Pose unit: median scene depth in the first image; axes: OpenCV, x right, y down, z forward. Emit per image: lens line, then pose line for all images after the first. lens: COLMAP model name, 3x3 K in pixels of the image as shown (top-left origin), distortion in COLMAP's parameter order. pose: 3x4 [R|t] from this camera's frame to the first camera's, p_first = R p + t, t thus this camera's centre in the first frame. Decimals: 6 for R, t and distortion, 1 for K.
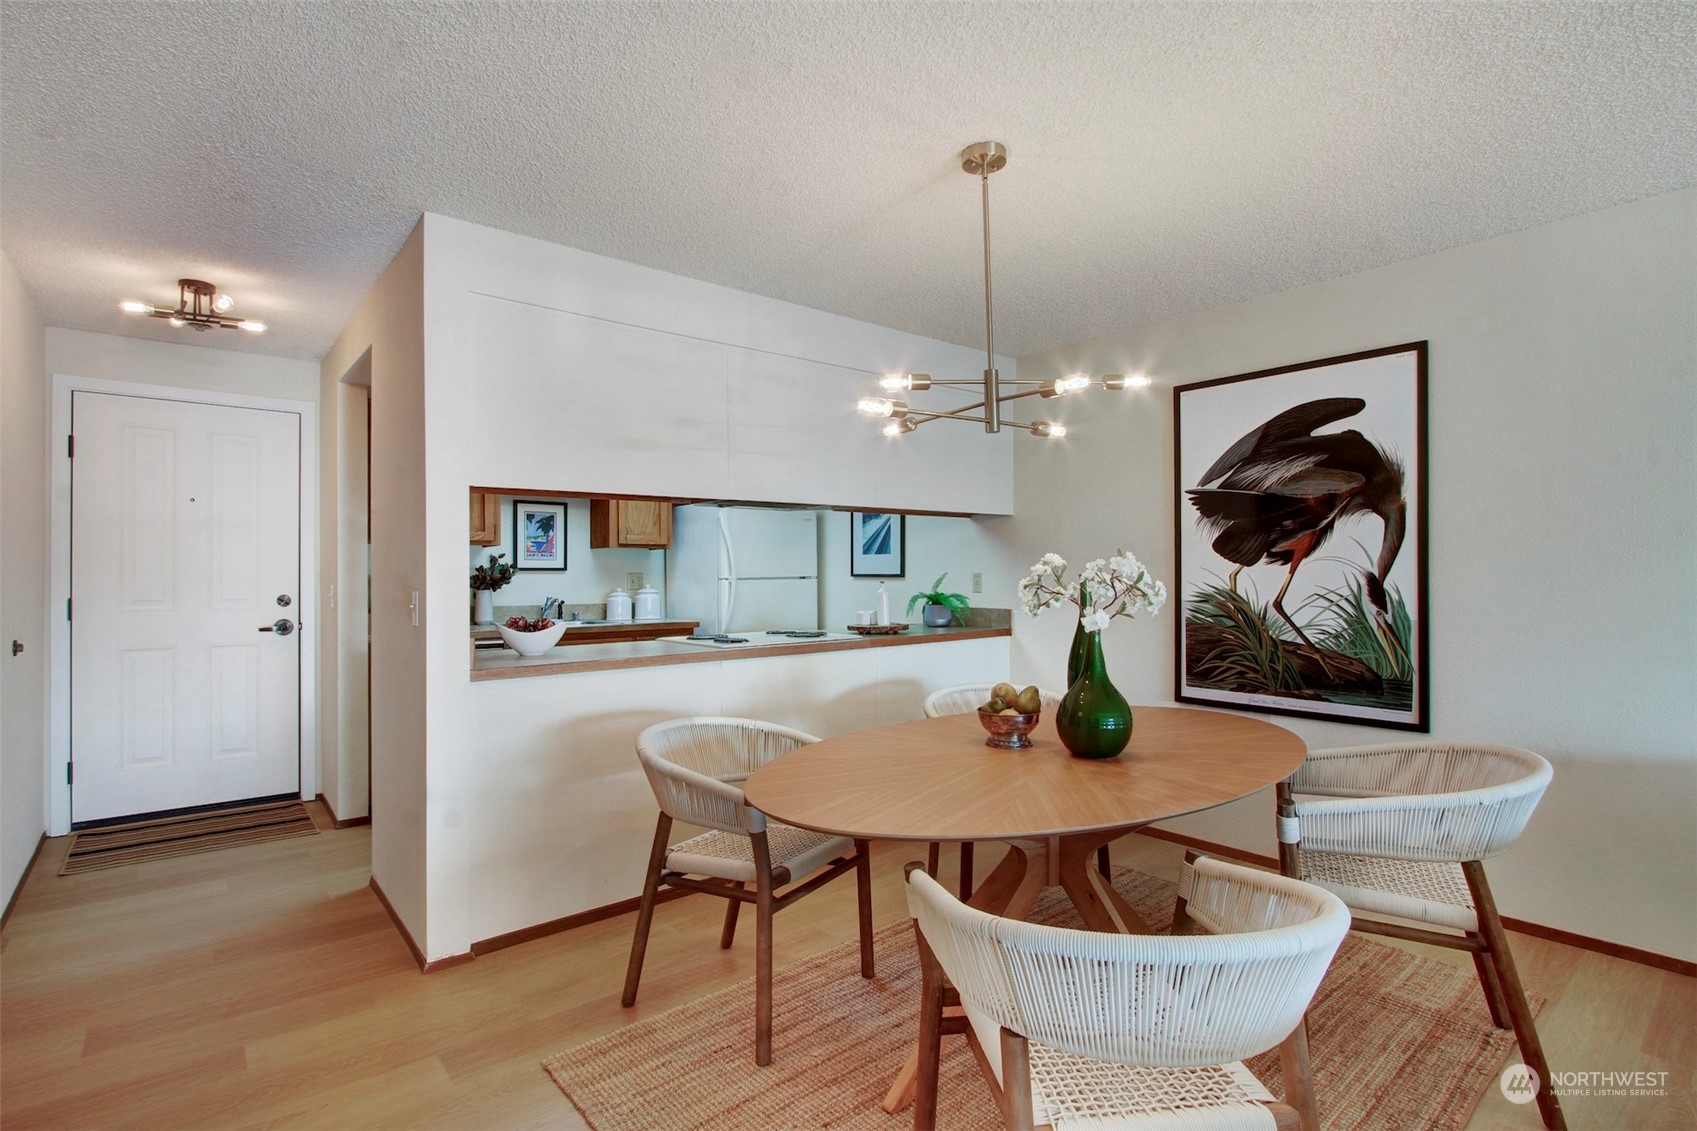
lens RADIAL K [[812.5, 0, 843.4], [0, 812.5, 559.0], [0, 0, 1]] dist [-0.032755, -0.000211]
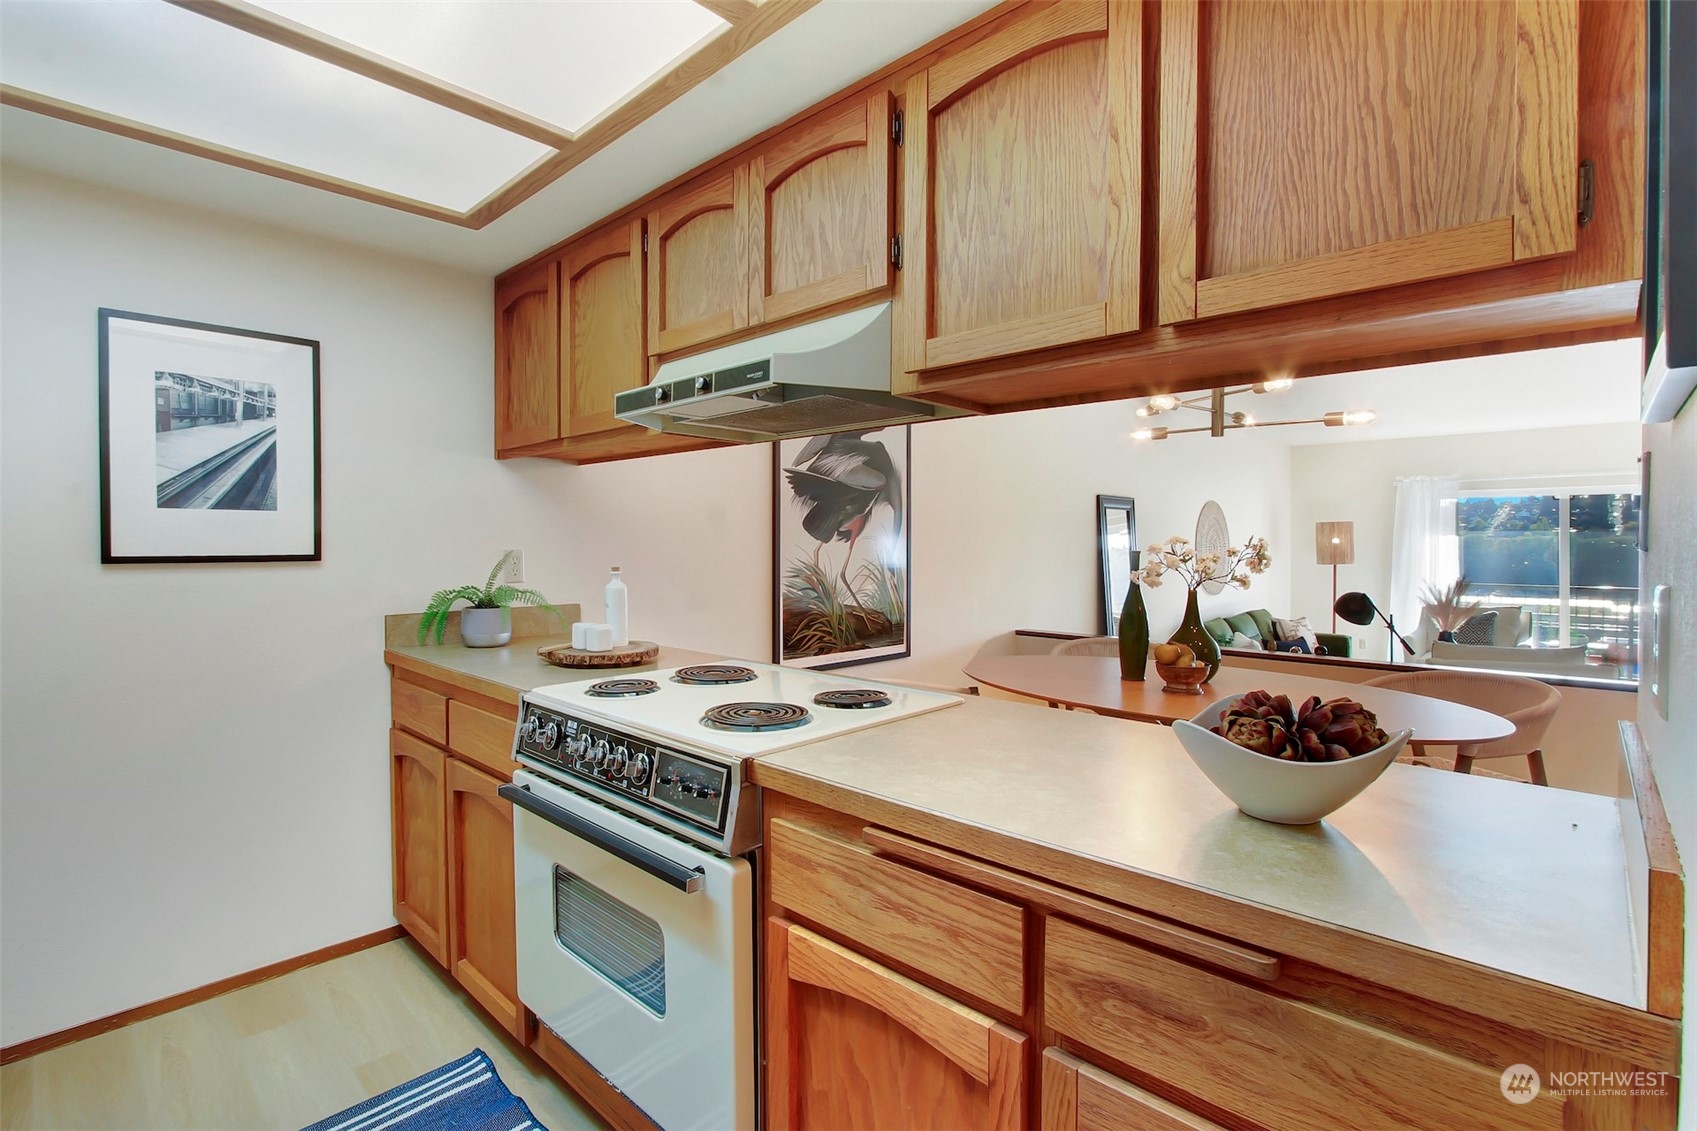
lens RADIAL K [[798.7, 0, 819.9], [0, 798.7, 552.6], [0, 0, 1]] dist [-0.016193, 0.000735]
pose [[-0.096043, -0.007560, 0.995348, -0.638481], [-0.012846, 0.999897, 0.006355, 0.015867], [-0.995294, -0.012175, -0.096130, 1.150833]]
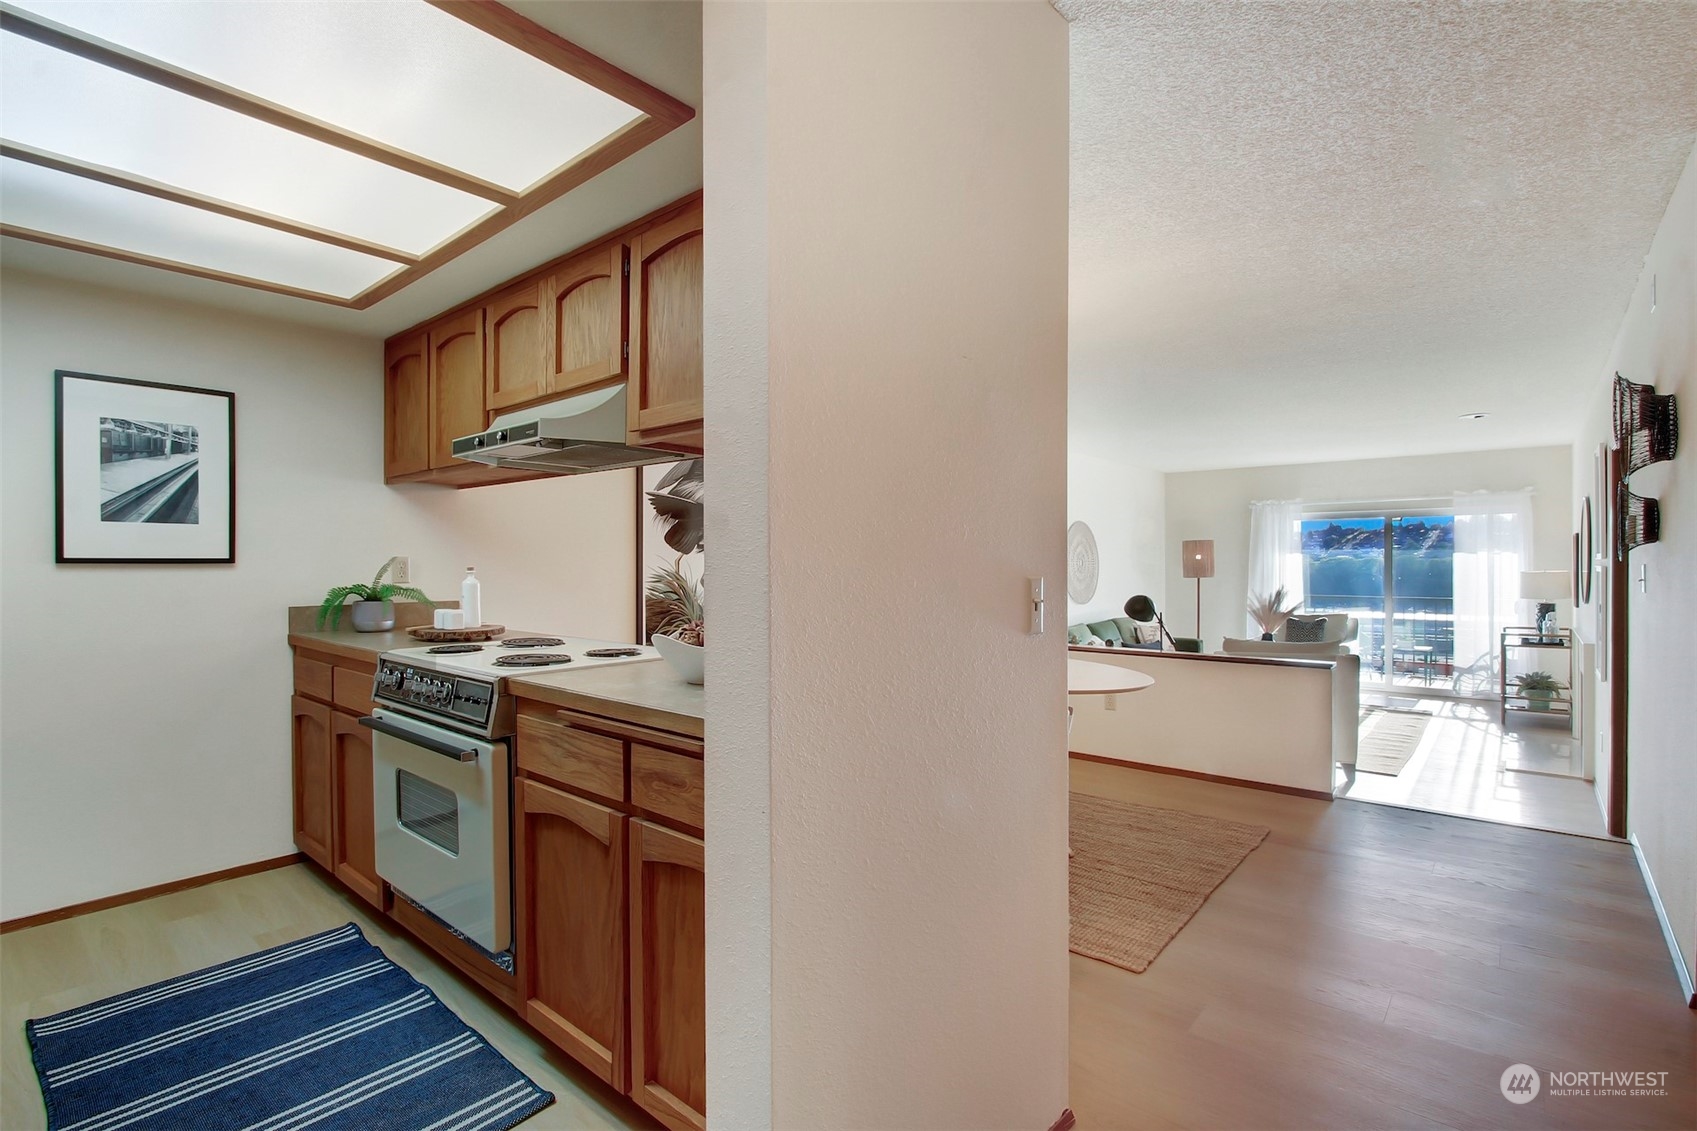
lens RADIAL K [[798.7, 0, 848.5], [0, 798.7, 565.5], [0, 0, 1]] dist [-0.010621, 0.000031]
pose [[-0.168376, 0.004001, 0.985715, -0.906072], [-0.010347, 0.999930, -0.005826, 0.033994], [-0.985669, -0.011180, -0.168322, 0.985768]]
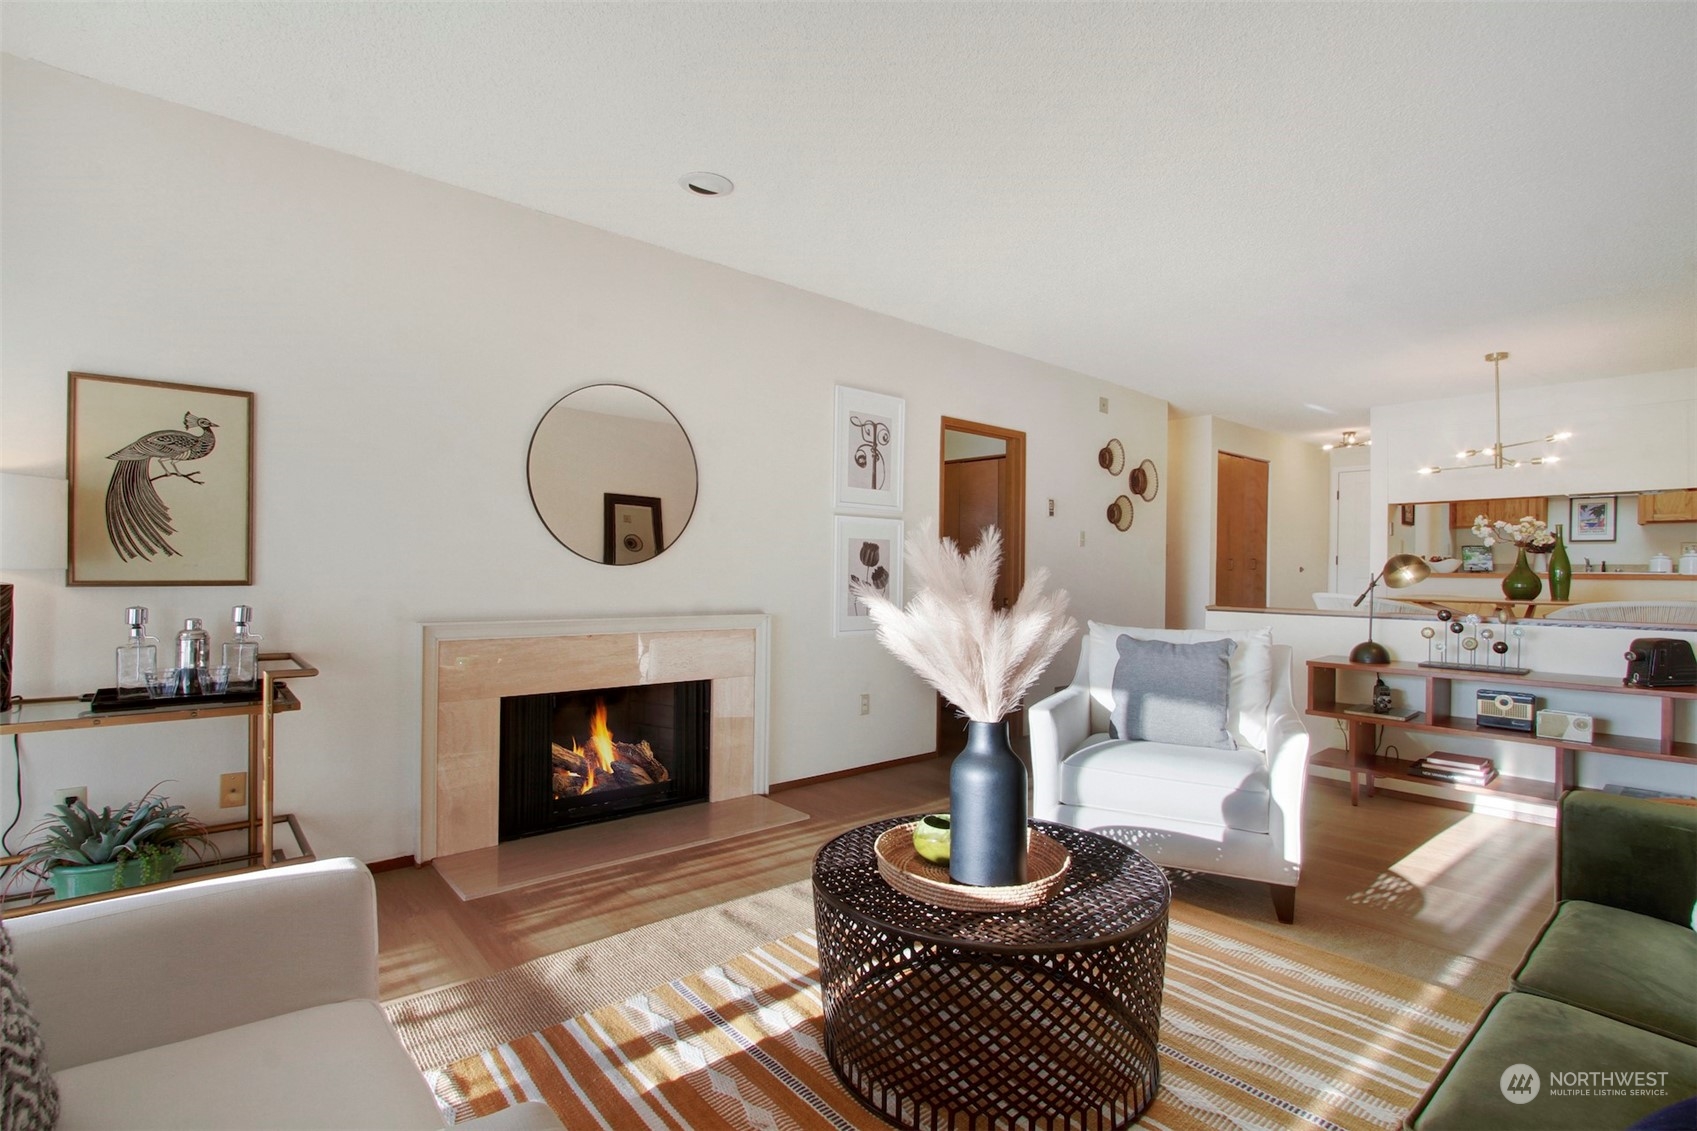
lens RADIAL K [[806.4, 0, 845.5], [0, 806.4, 538.4], [0, 0, 1]] dist [-0.016234, 0.000061]
pose [[-0.000502, -0.029285, -0.999571, 1.697776], [-0.005032, 0.999559, -0.029282, 0.090569], [0.999987, 0.005015, -0.000649, -0.647101]]
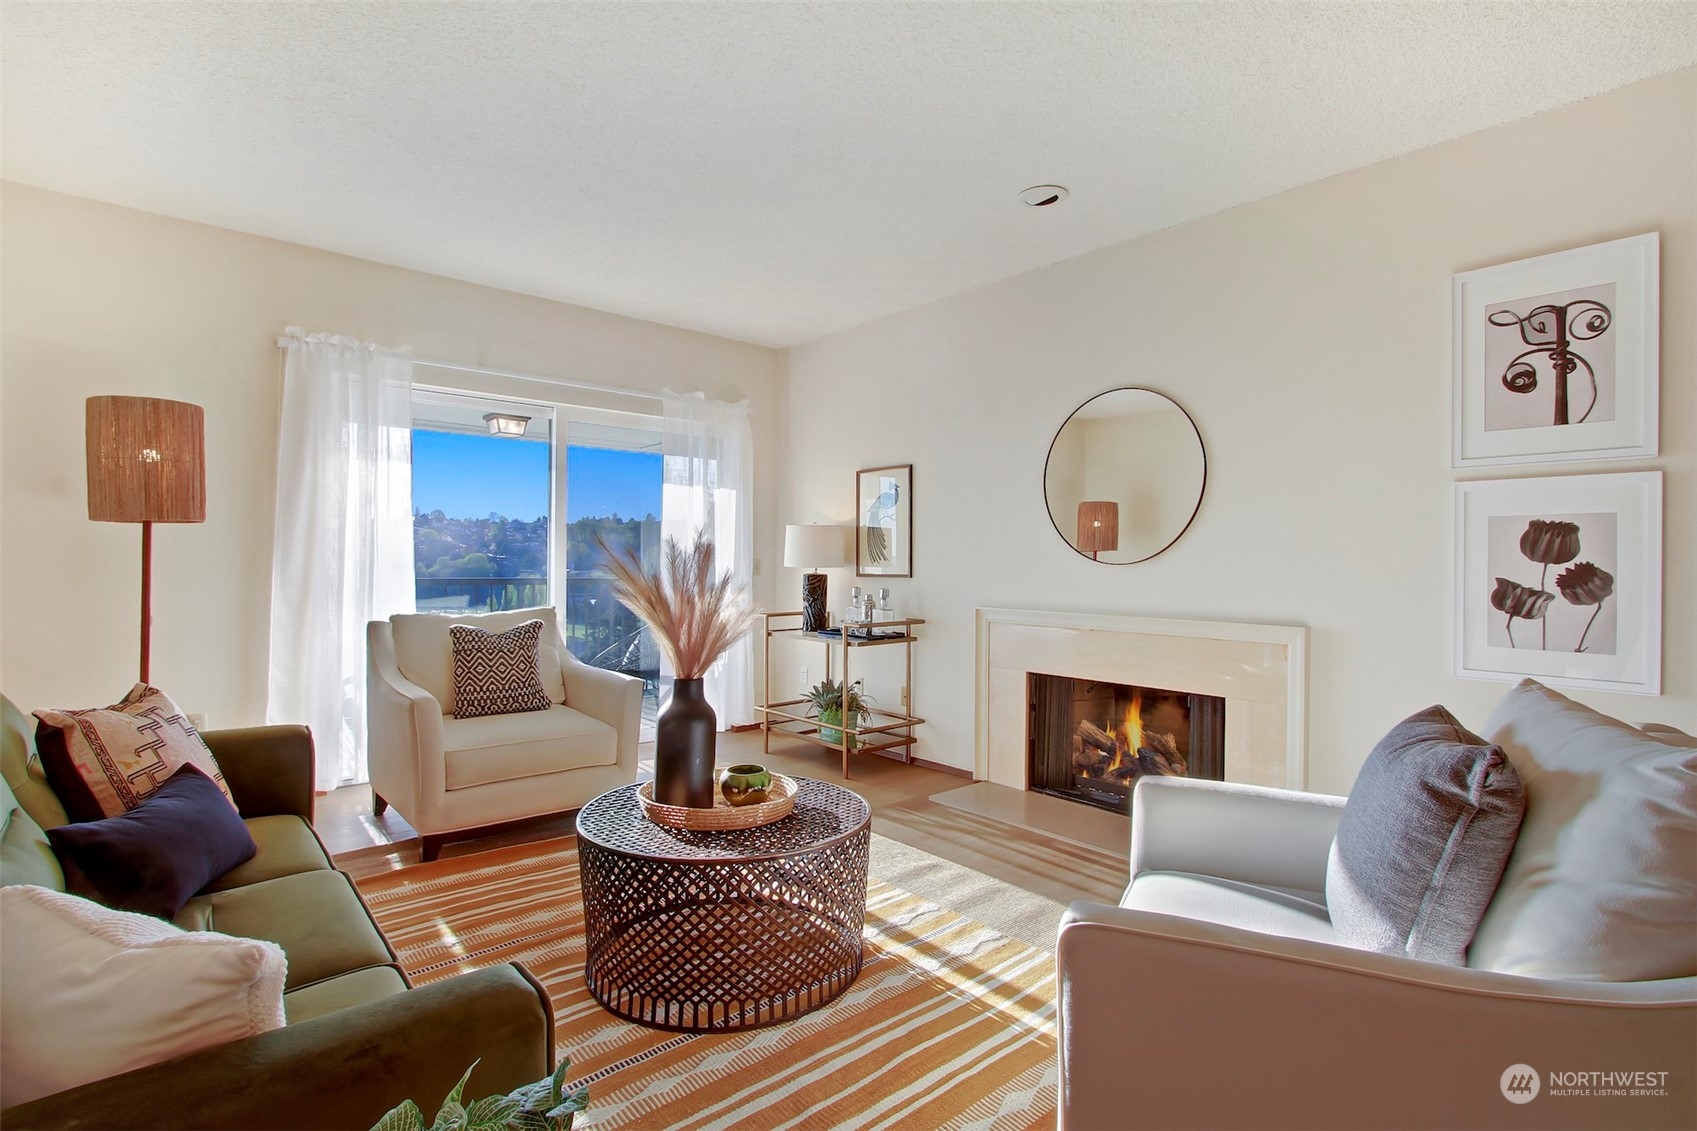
lens RADIAL K [[812.5, 0, 843.4], [0, 812.5, 559.0], [0, 0, 1]] dist [-0.032755, -0.000211]
pose [[-0.999960, -0.004470, -0.007777, 1.021731], [-0.004338, 0.999847, -0.016923, 0.109025], [0.007852, -0.016889, -0.999827, 0.130954]]
